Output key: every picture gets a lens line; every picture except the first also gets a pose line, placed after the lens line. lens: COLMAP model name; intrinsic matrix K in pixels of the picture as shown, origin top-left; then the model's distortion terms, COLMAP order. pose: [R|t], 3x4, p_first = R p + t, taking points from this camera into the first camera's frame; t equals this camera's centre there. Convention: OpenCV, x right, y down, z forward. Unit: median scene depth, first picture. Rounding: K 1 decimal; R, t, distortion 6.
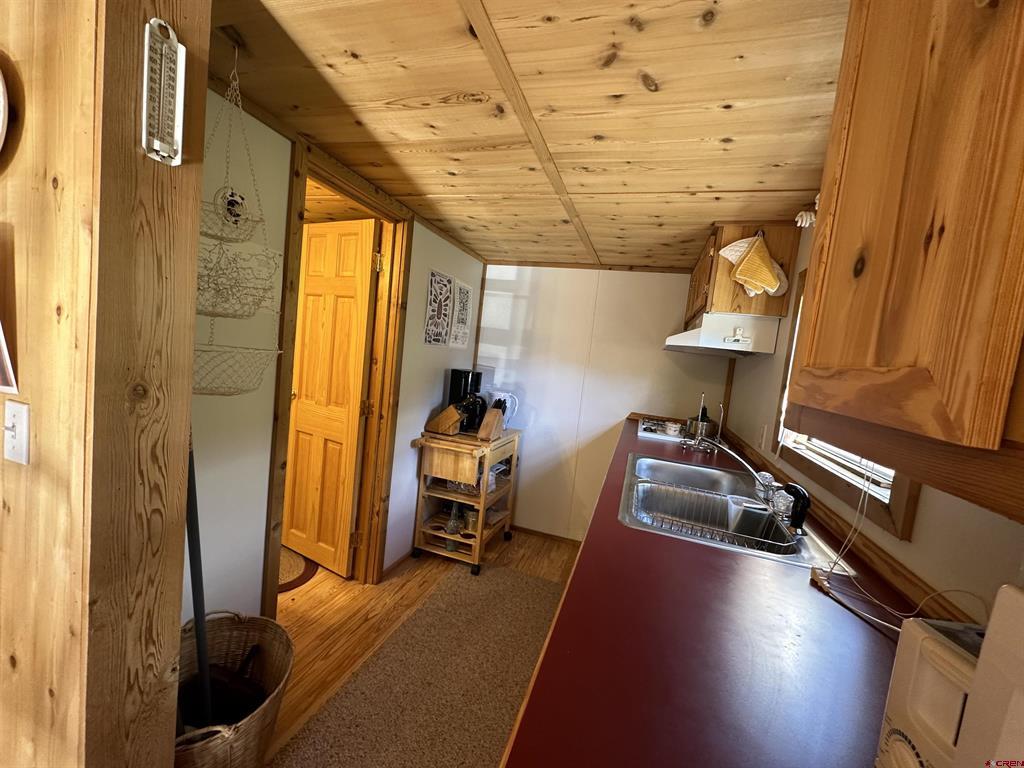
lens RADIAL K [[409.4, 0, 511.4], [0, 409.4, 384.6], [0, 0, 1]] dist [-0.003956, 0.000699]
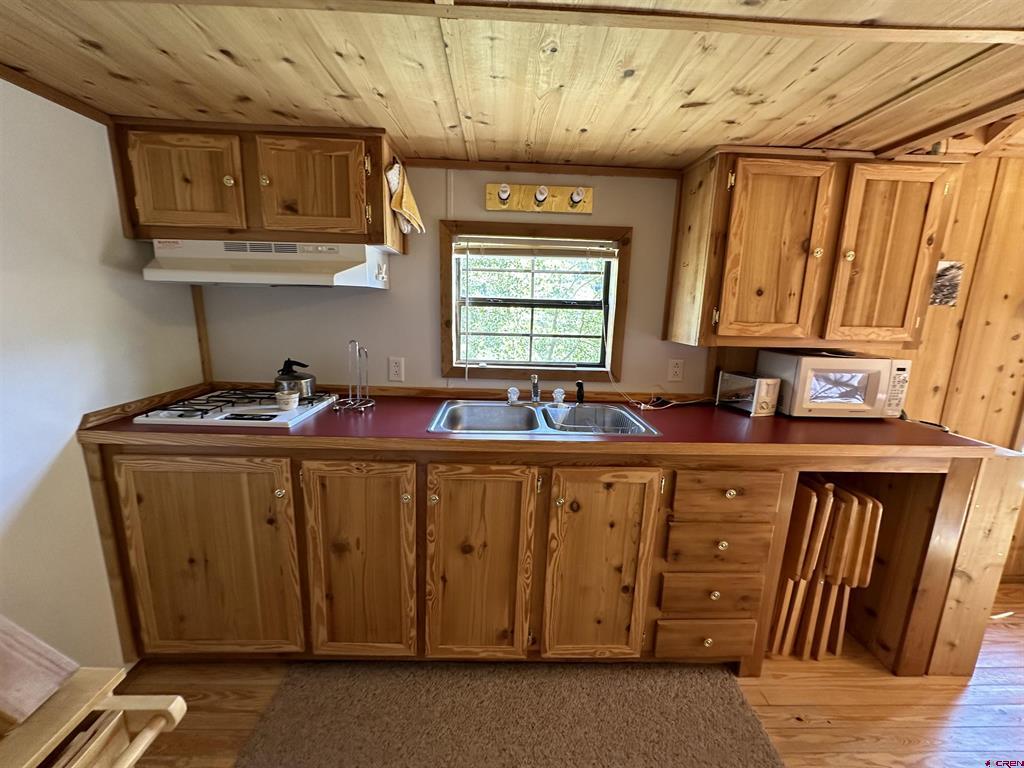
lens RADIAL K [[409.4, 0, 507.1], [0, 409.4, 385.7], [0, 0, 1]] dist [-0.003956, 0.000699]
pose [[-0.329059, -0.300938, 0.895073, -0.365154], [0.013639, 0.946247, 0.323158, -0.142843], [-0.944211, 0.118546, -0.307267, 0.862654]]
